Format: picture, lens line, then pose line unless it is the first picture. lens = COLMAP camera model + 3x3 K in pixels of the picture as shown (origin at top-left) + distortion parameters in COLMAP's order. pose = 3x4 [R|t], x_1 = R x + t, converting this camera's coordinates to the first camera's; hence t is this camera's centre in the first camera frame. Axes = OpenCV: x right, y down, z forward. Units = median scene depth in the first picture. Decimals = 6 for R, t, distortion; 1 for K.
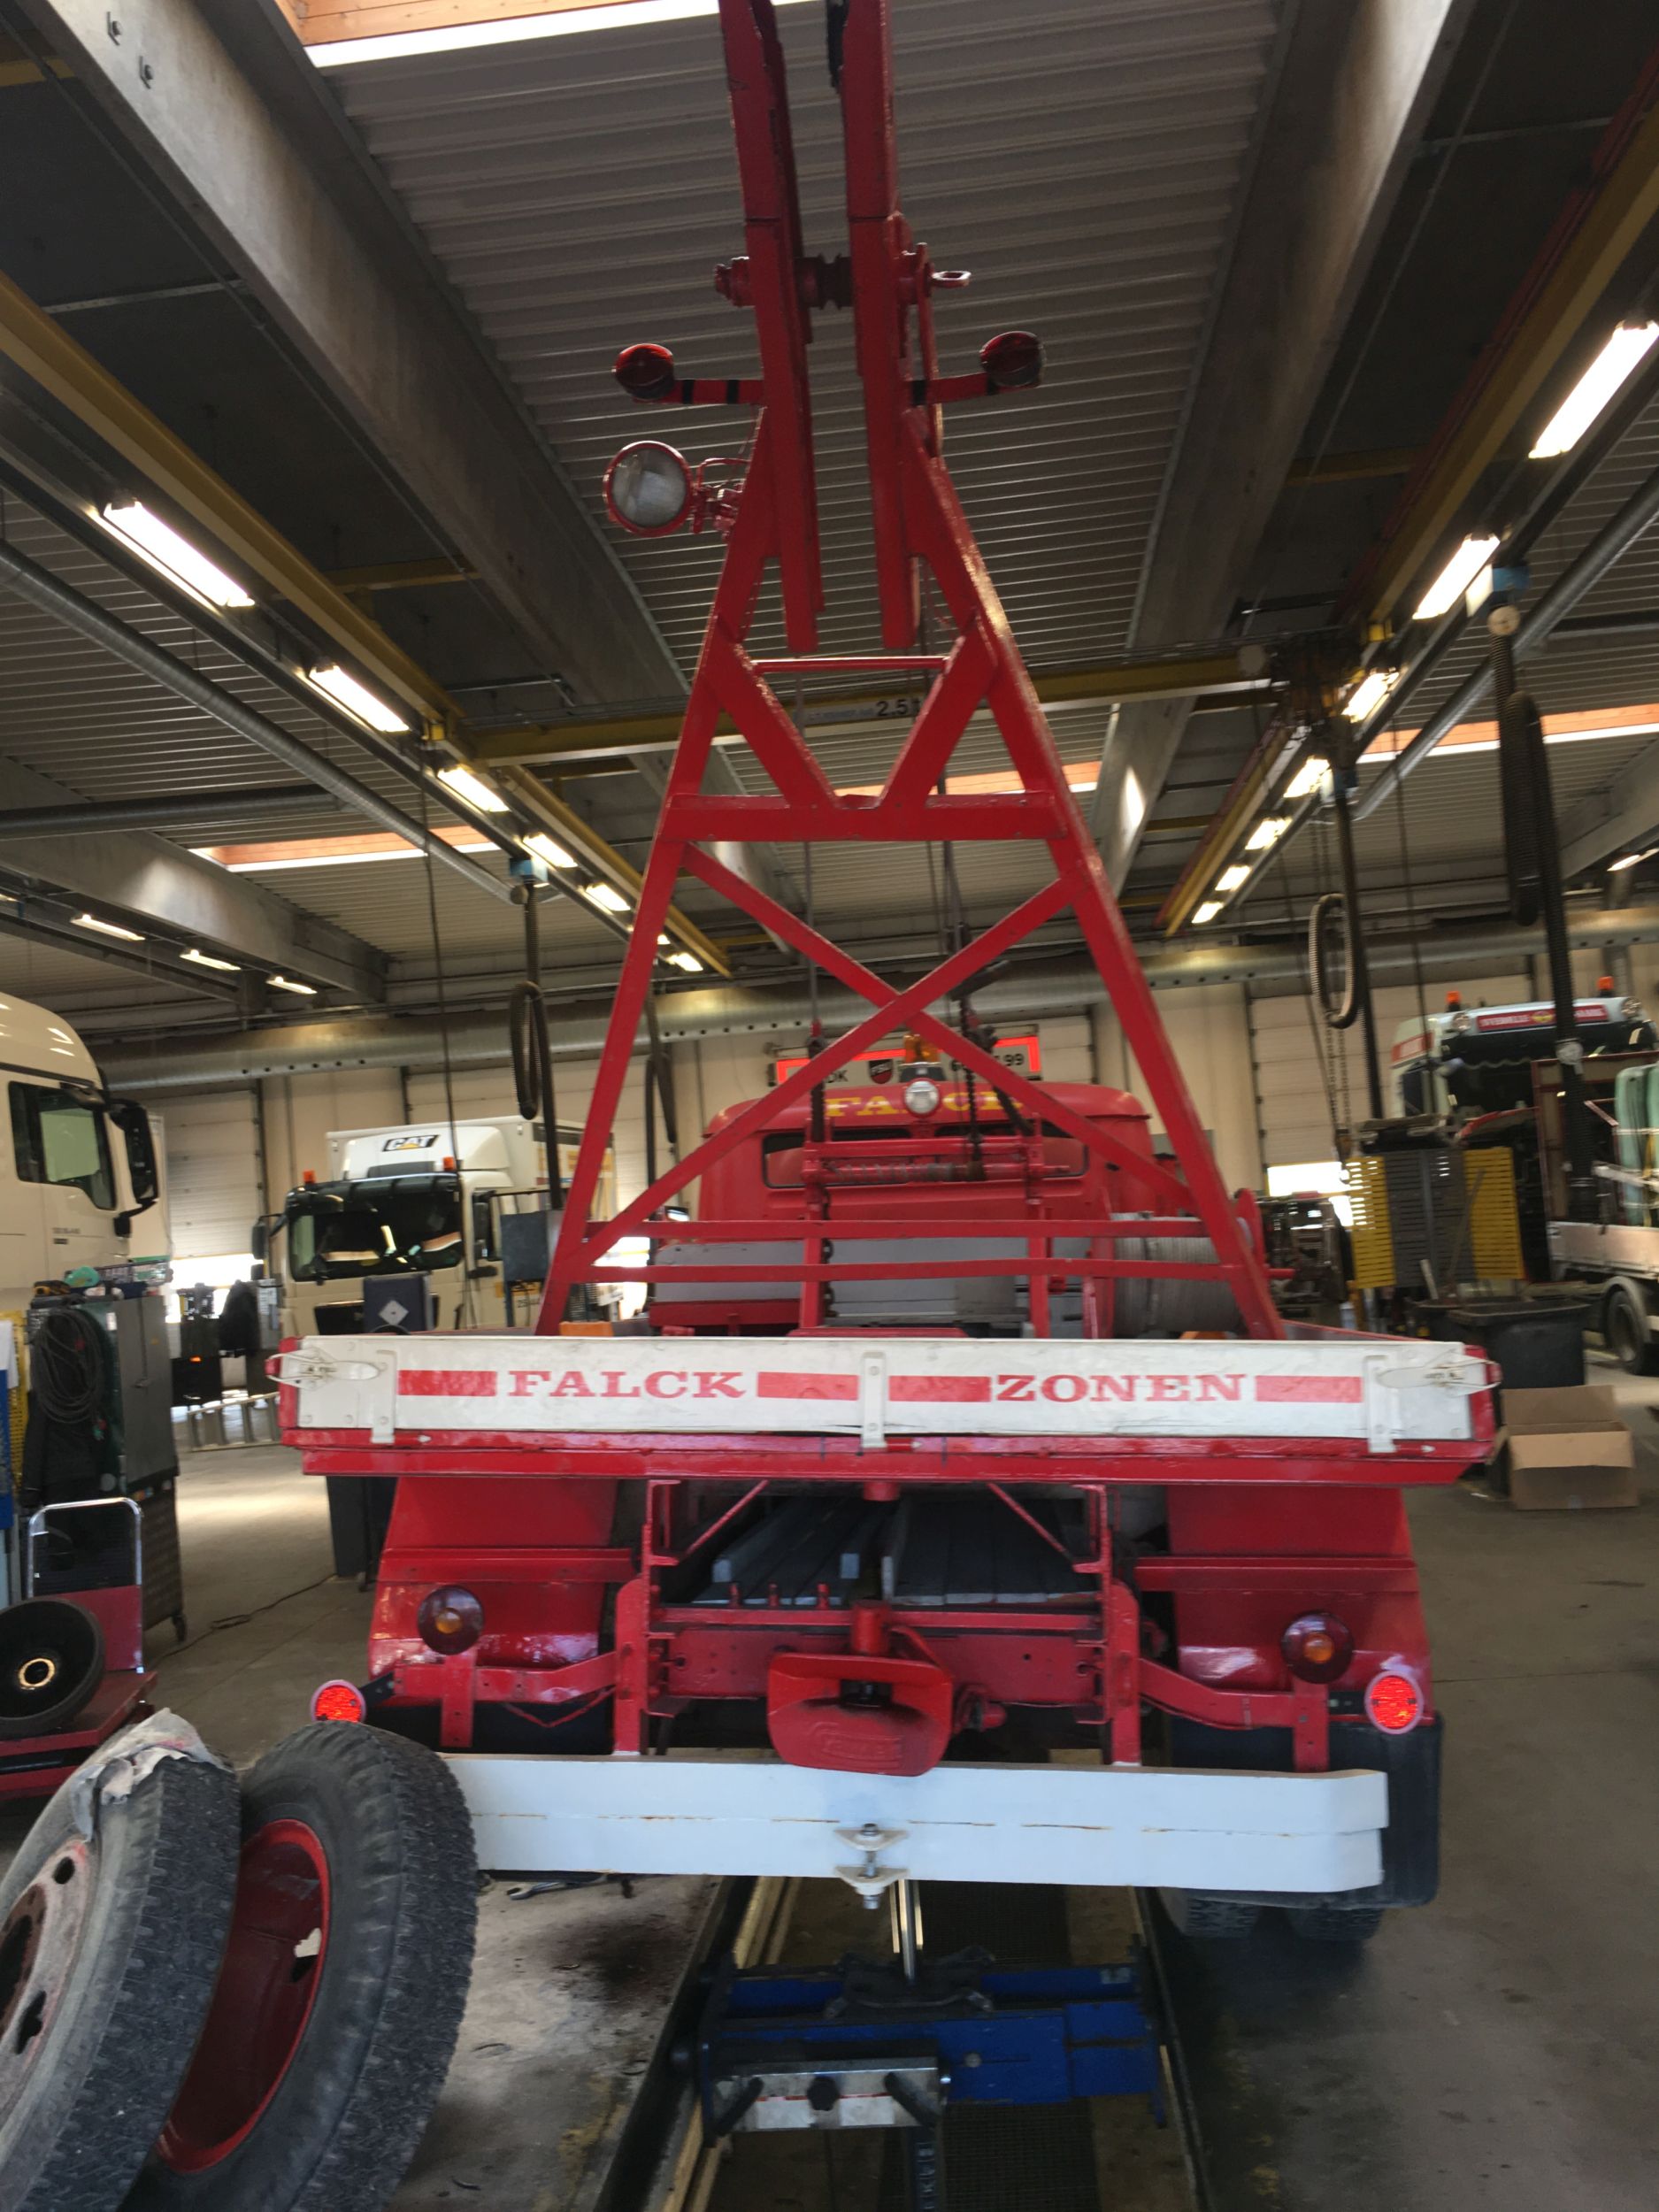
lens RADIAL K [[1872.0, 0, 831.3], [0, 1872.0, 1109.2], [0, 0, 1]] dist [0.053498, 0.001924]
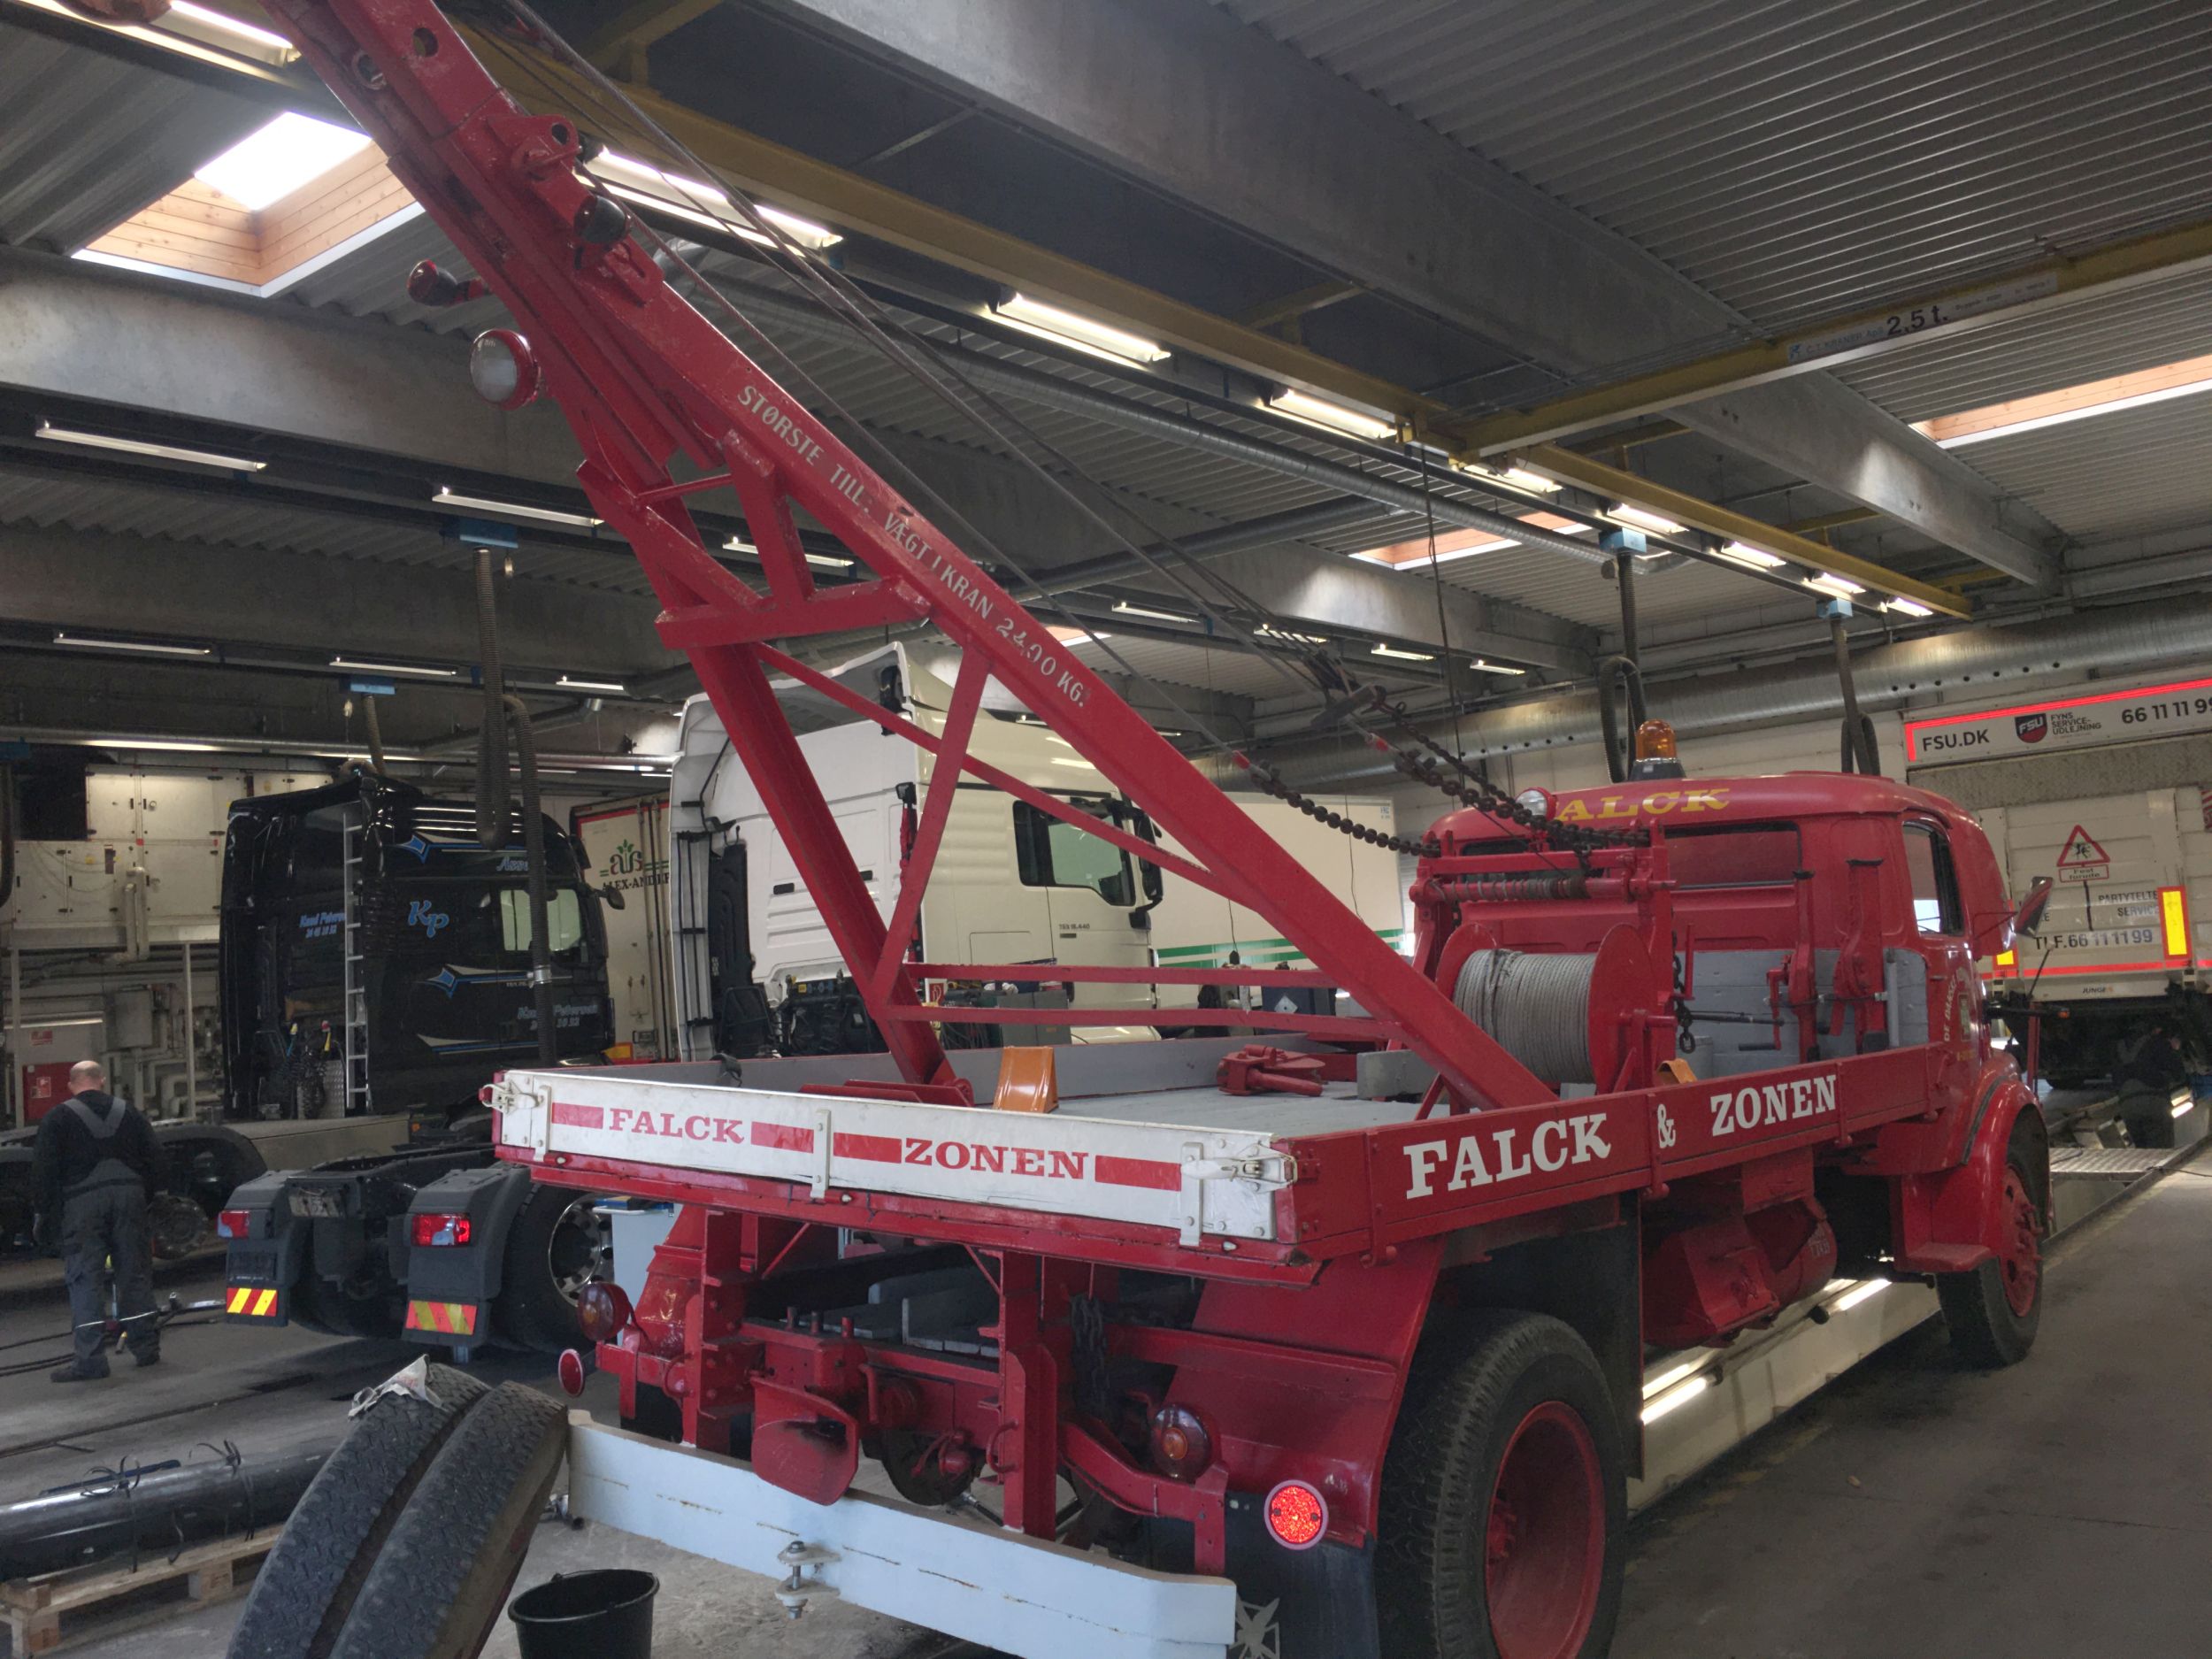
lens RADIAL K [[1872.0, 0, 1110.6], [0, 1872.0, 821.2], [0, 0, 1]] dist [0.053498, 0.001924]
pose [[0.829603, -0.030697, -0.557510, 0.753821], [0.046172, 0.998839, 0.013709, -0.042697], [0.556442, -0.037114, 0.830057, 0.197070]]
